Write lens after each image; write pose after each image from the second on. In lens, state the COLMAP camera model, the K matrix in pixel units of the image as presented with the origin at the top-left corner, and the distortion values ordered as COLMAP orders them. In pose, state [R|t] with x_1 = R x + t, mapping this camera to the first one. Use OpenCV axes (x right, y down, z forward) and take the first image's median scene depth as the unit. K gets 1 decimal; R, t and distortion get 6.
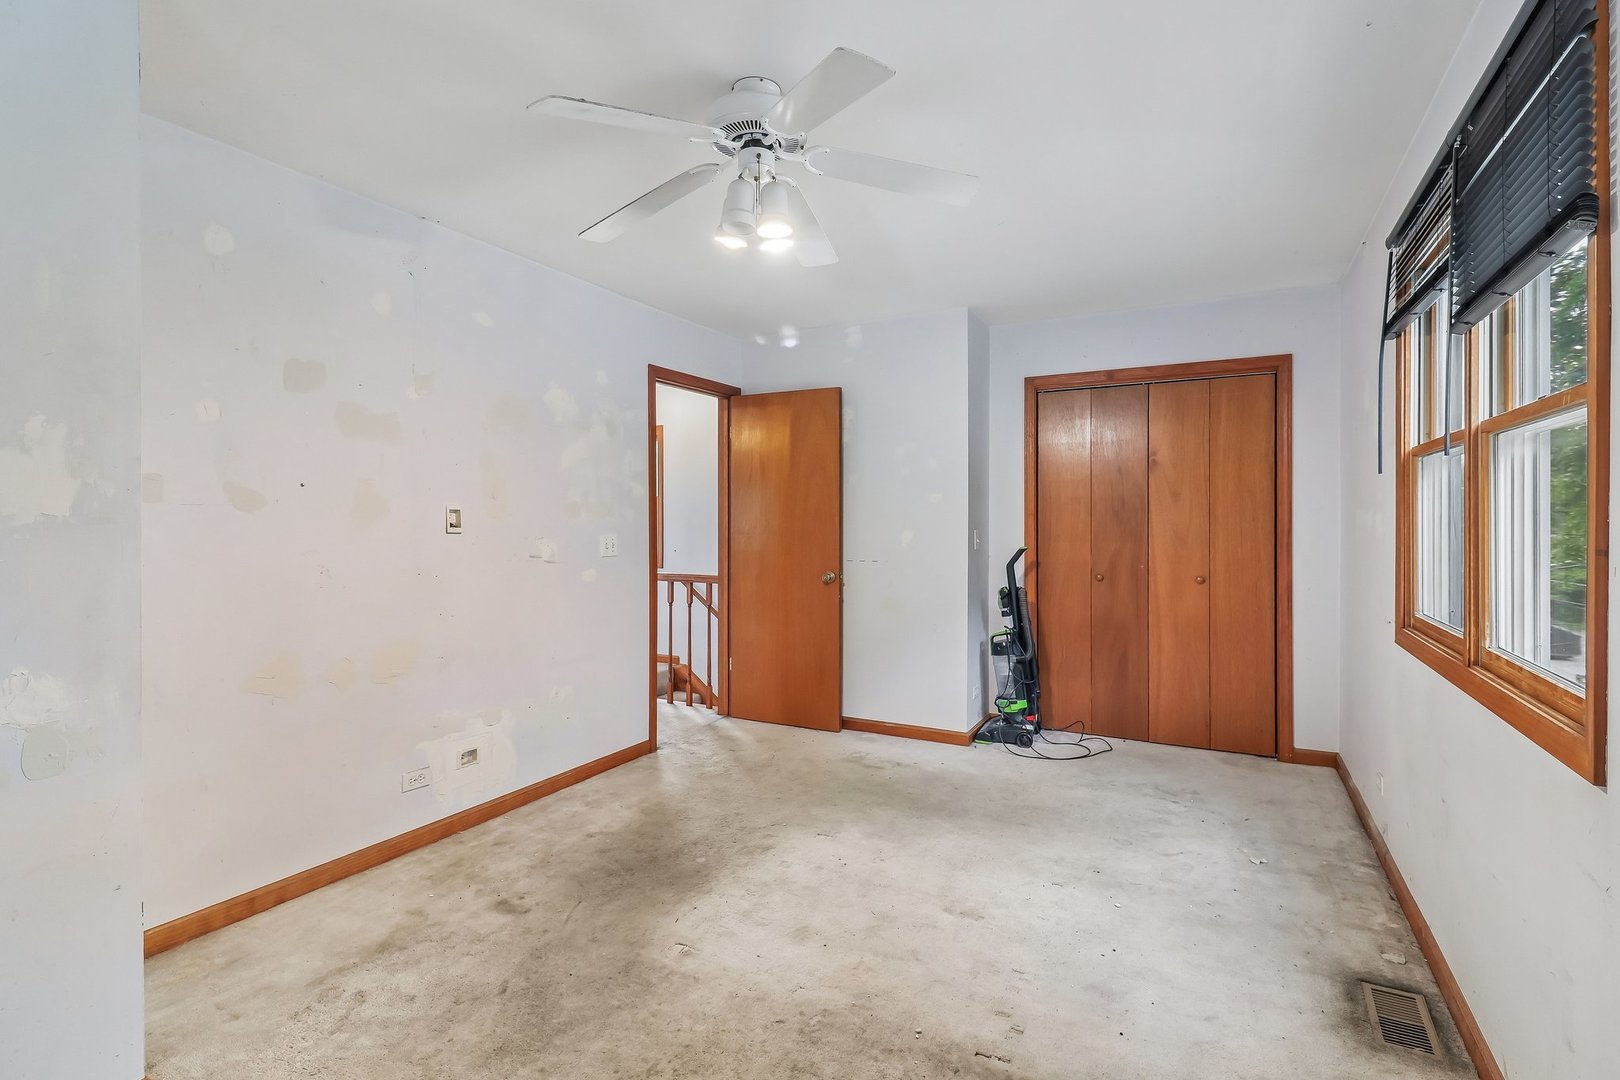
lens RADIAL K [[759.3, 0, 817.4], [0, 759.3, 525.0], [0, 0, 1]] dist [0.023061, -0.013625]
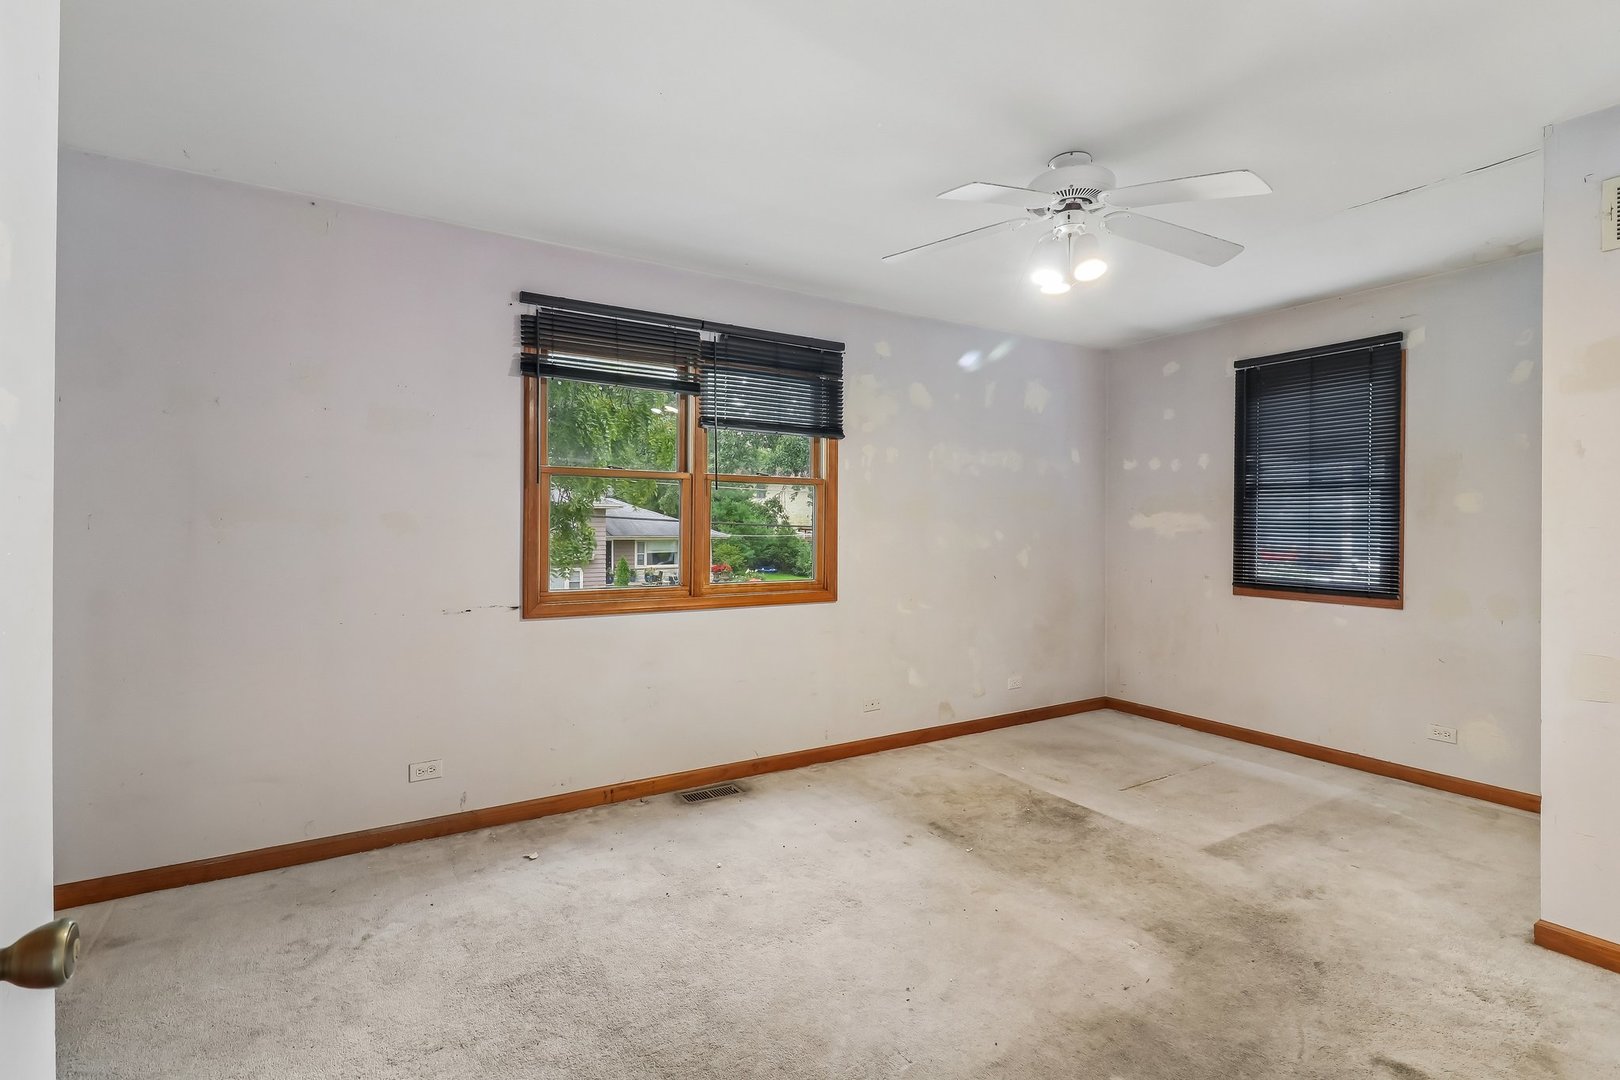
lens RADIAL K [[761.4, 0, 804.2], [0, 761.4, 519.1], [0, 0, 1]] dist [0.029315, -0.017157]
pose [[-0.856902, 0.002719, 0.515471, -0.264260], [-0.000725, 0.999979, -0.006479, -0.001487], [-0.515478, -0.005925, -0.856882, 1.716775]]
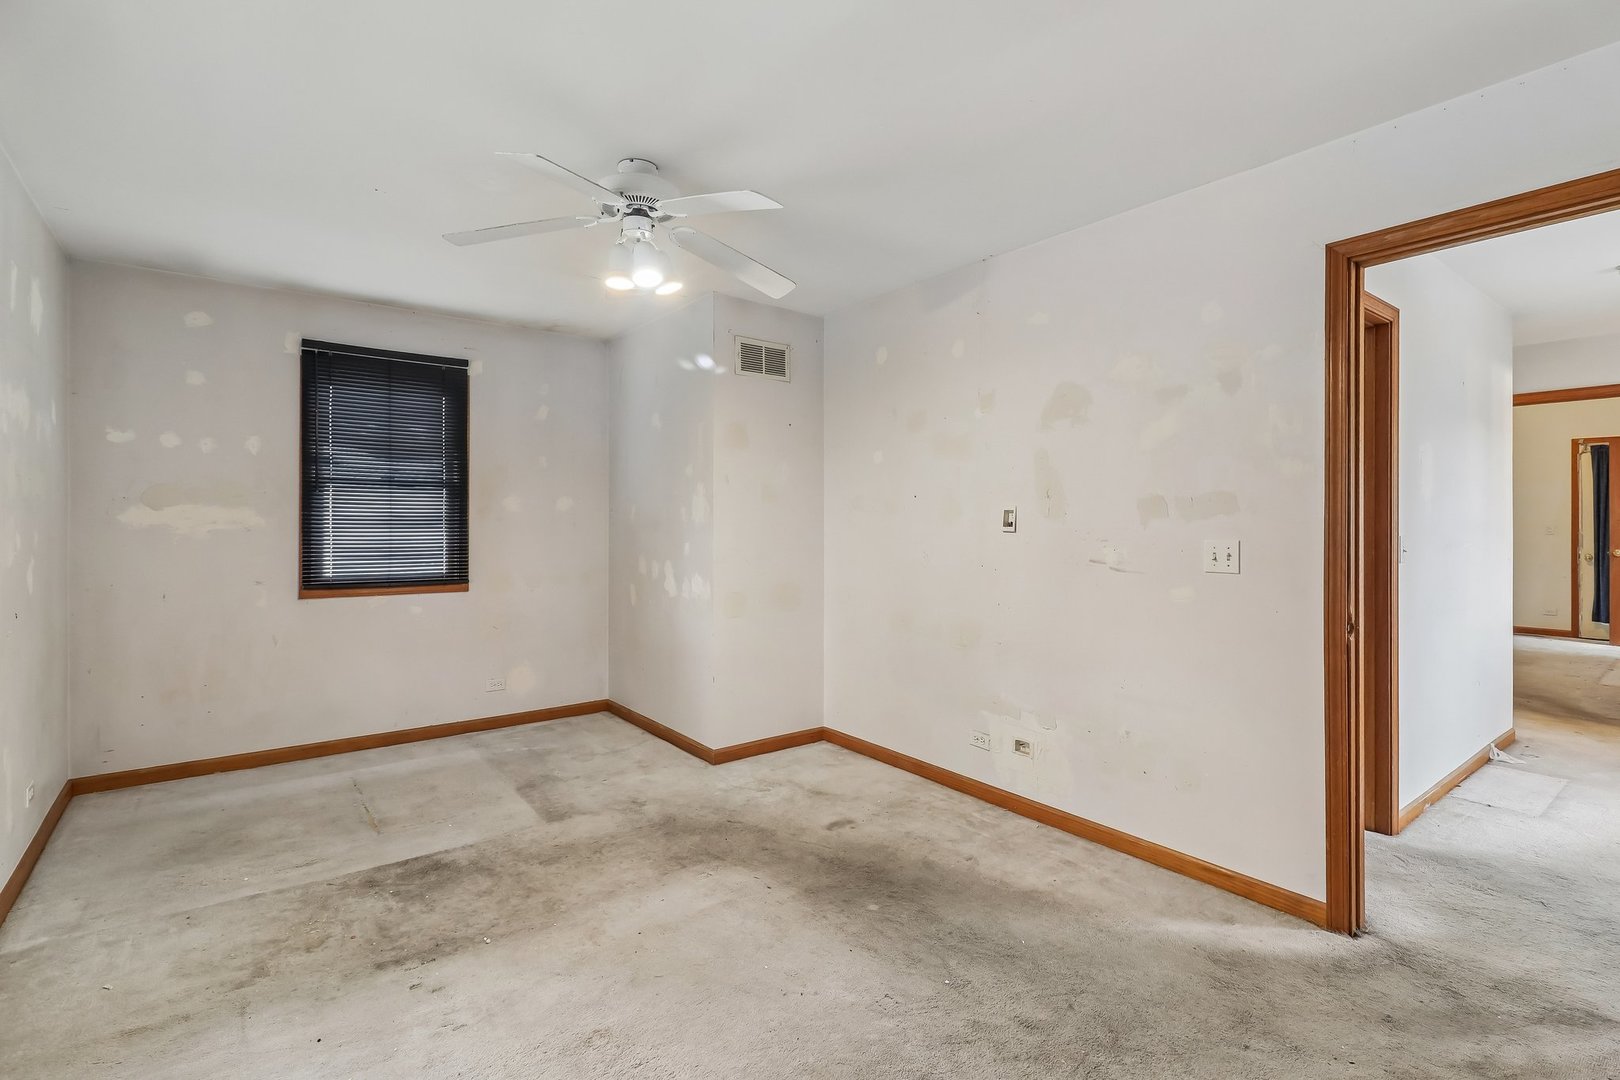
lens RADIAL K [[759.3, 0, 817.4], [0, 759.3, 525.0], [0, 0, 1]] dist [0.023061, -0.013625]
pose [[-0.411771, 0.007541, -0.911256, 0.697362], [-0.002690, 0.999951, 0.009490, -0.009472], [0.911284, 0.006359, -0.411730, 1.350705]]
